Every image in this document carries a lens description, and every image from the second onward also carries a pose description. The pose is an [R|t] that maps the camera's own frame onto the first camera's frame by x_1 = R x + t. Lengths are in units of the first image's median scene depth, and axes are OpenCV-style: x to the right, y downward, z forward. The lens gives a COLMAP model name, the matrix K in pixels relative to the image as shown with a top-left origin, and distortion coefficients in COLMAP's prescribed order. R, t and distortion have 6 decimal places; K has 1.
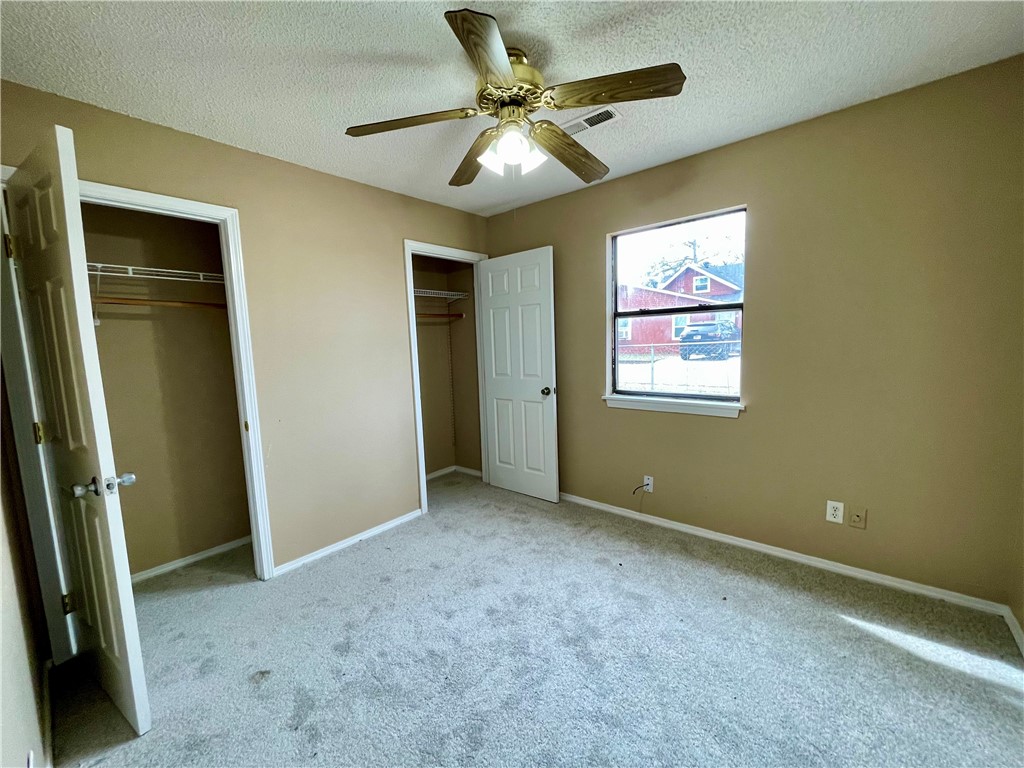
lens RADIAL K [[412.7, 0, 514.4], [0, 412.7, 386.0], [0, 0, 1]] dist [-0.003496, -0.000484]
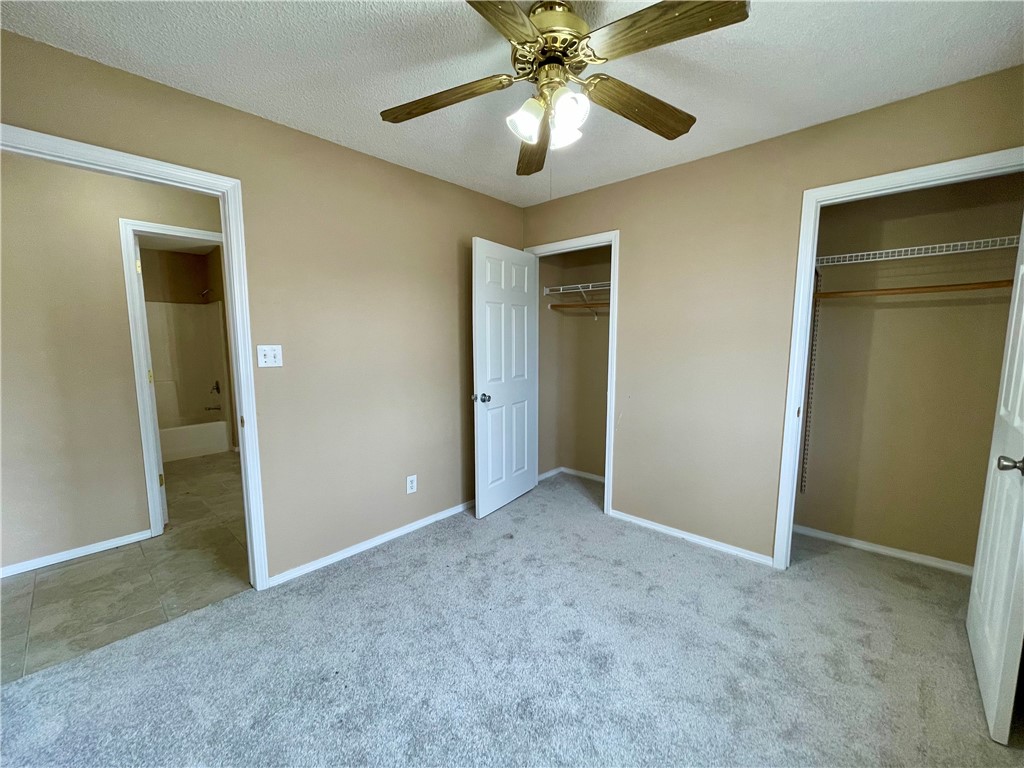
lens RADIAL K [[412.7, 0, 514.4], [0, 412.7, 386.0], [0, 0, 1]] dist [-0.003496, -0.000484]
pose [[-0.036848, 0.142364, -0.989128, 0.536326], [-0.113777, 0.982767, 0.145686, -0.070369], [0.992823, 0.117908, -0.020015, 0.579646]]
